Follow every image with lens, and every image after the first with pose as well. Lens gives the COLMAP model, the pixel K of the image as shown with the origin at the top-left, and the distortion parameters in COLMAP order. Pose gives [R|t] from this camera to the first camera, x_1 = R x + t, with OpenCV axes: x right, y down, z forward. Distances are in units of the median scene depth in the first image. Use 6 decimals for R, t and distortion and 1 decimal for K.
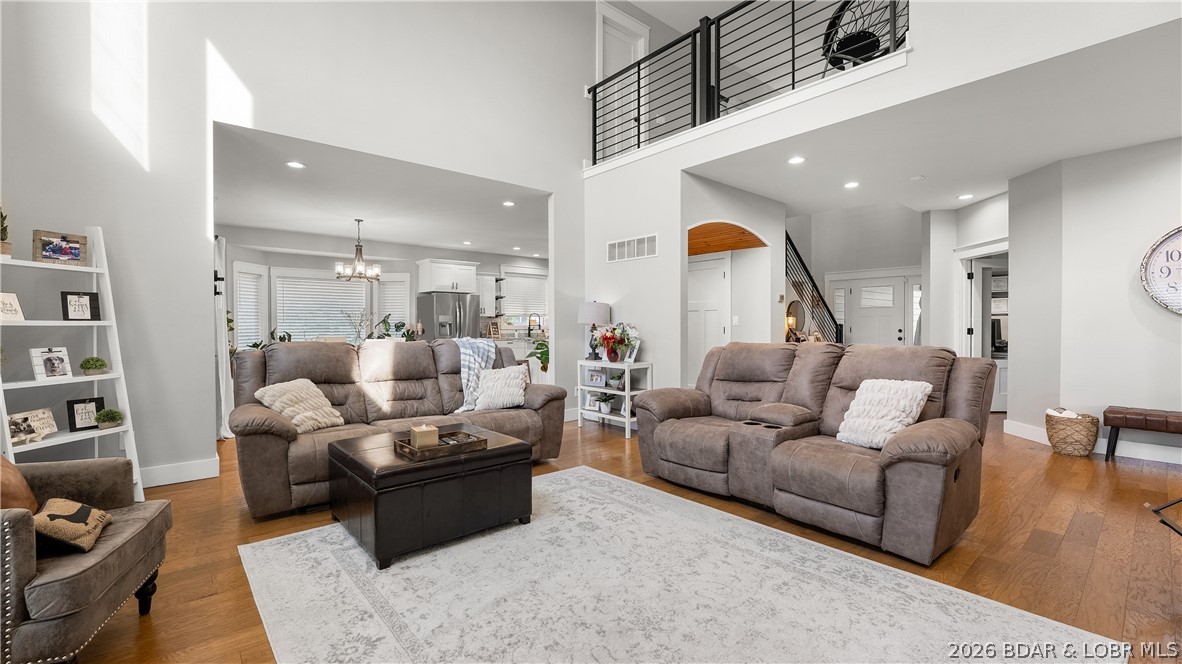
lens RADIAL K [[477.6, 0, 592.7], [0, 477.6, 326.0], [0, 0, 1]] dist [-0.011186, 0.000586]
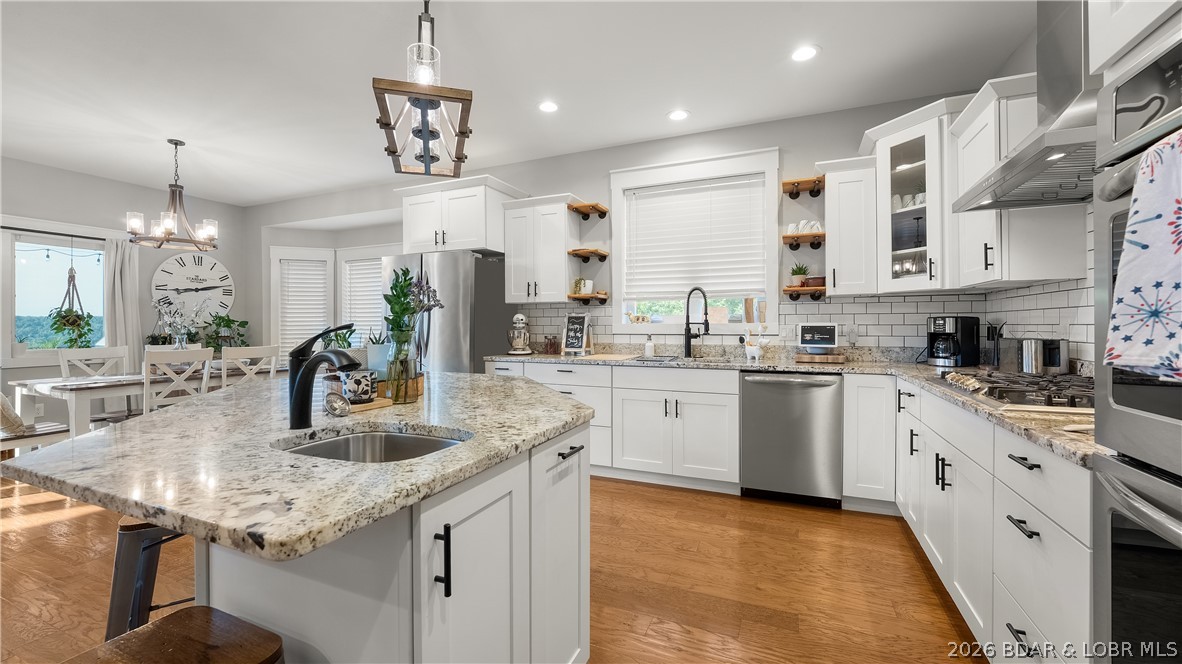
lens RADIAL K [[477.6, 0, 590.6], [0, 477.6, 325.1], [0, 0, 1]] dist [-0.011186, 0.000586]
pose [[0.426666, -0.003164, -0.904404, 0.172200], [-0.001935, 0.999988, -0.004411, 0.001639], [0.904407, 0.003632, 0.426655, 0.838704]]
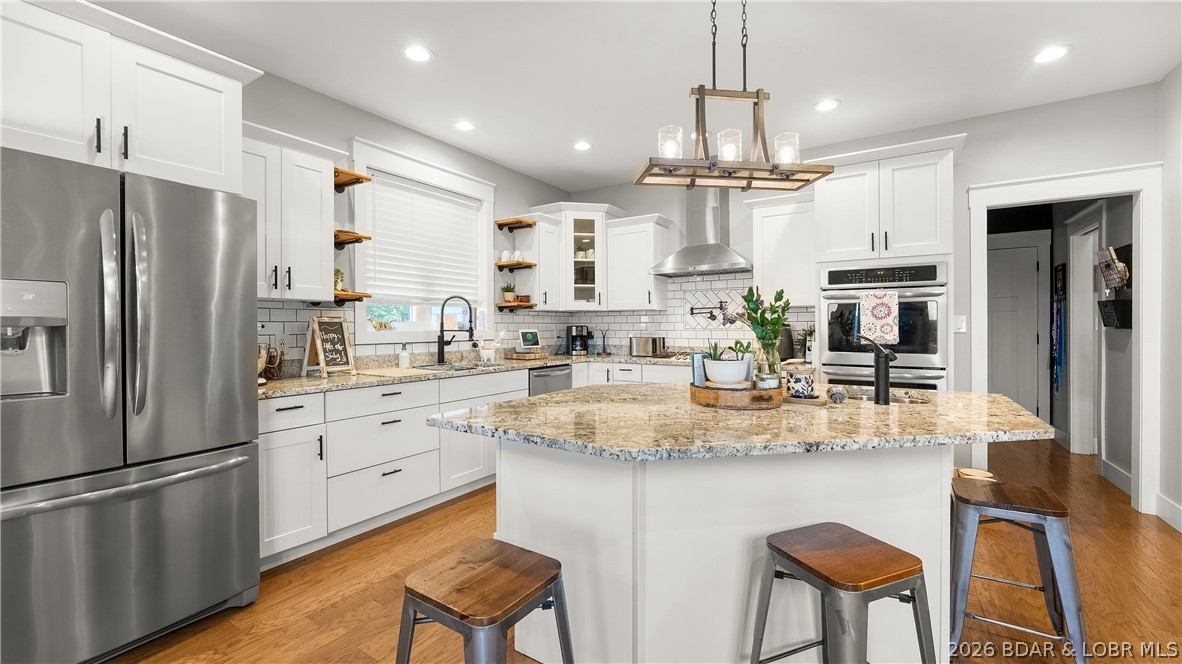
lens RADIAL K [[477.6, 0, 583.4], [0, 477.6, 326.6], [0, 0, 1]] dist [-0.011186, 0.000586]
pose [[0.965396, -0.005239, 0.260737, -0.132161], [0.006620, 0.999968, -0.004416, -0.002314], [-0.260706, 0.005989, 0.965400, 0.676235]]
